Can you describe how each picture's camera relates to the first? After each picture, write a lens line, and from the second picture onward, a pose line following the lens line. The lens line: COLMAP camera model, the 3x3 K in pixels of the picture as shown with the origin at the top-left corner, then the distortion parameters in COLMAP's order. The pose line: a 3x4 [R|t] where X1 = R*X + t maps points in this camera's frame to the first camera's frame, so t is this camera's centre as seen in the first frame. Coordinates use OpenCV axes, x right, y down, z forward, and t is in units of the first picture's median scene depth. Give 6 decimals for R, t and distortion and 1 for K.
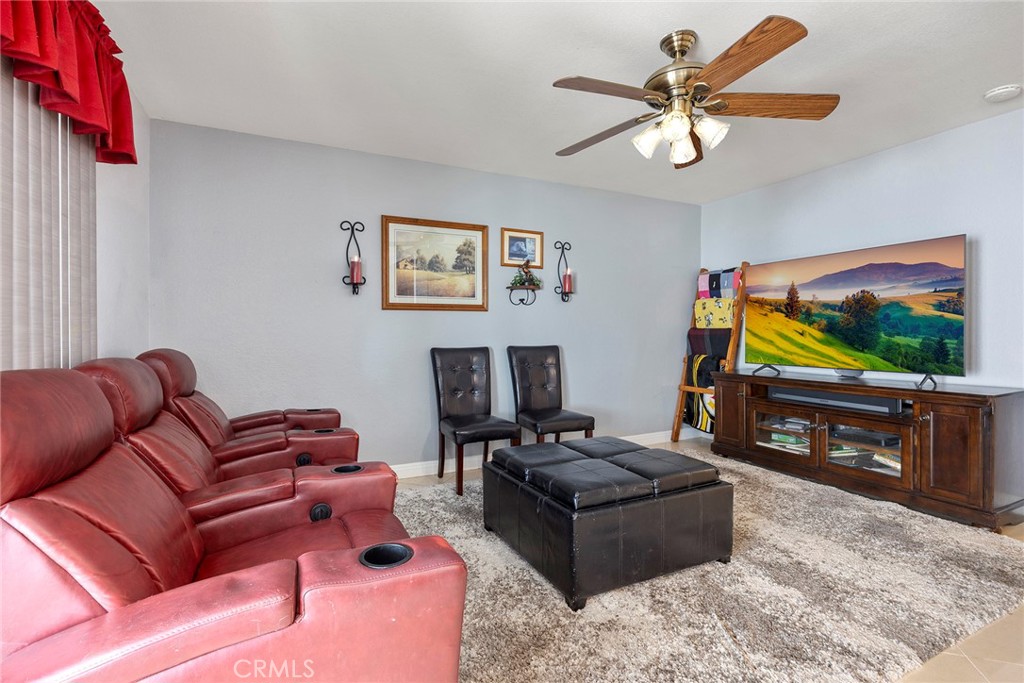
lens RADIAL K [[476.0, 0, 513.0], [0, 476.0, 338.2], [0, 0, 1]] dist [-0.003604, -0.000292]
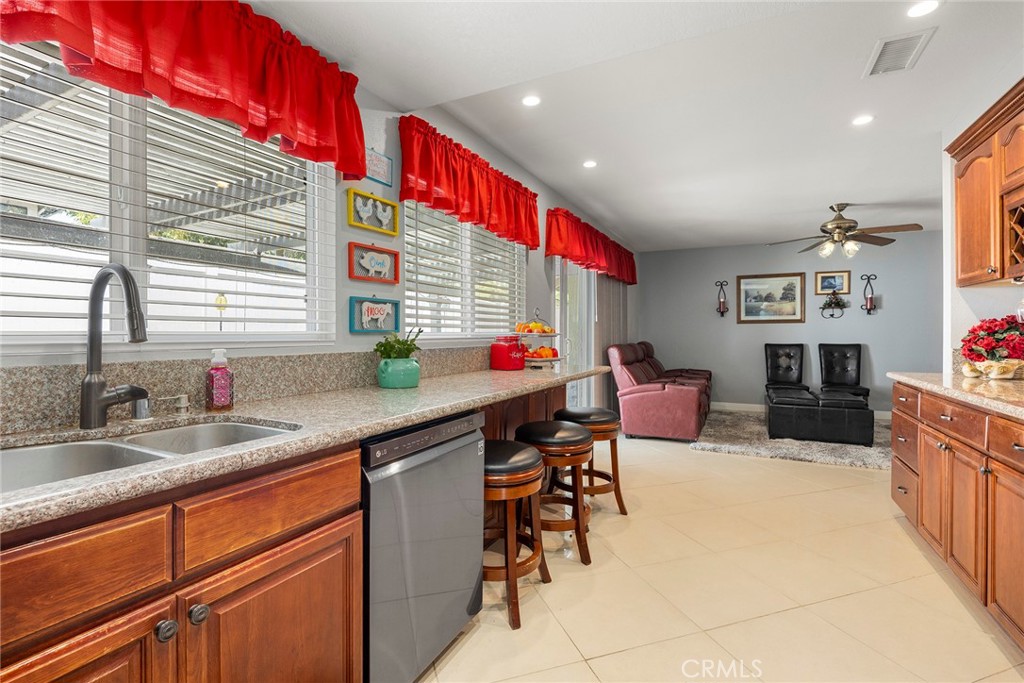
lens RADIAL K [[476.0, 0, 506.6], [0, 476.0, 334.5], [0, 0, 1]] dist [-0.003604, -0.000292]
pose [[0.609731, 0.001933, -0.792606, 0.641723], [-0.006615, 0.999975, -0.002649, -0.003330], [0.792581, 0.006858, 0.609728, -0.871723]]
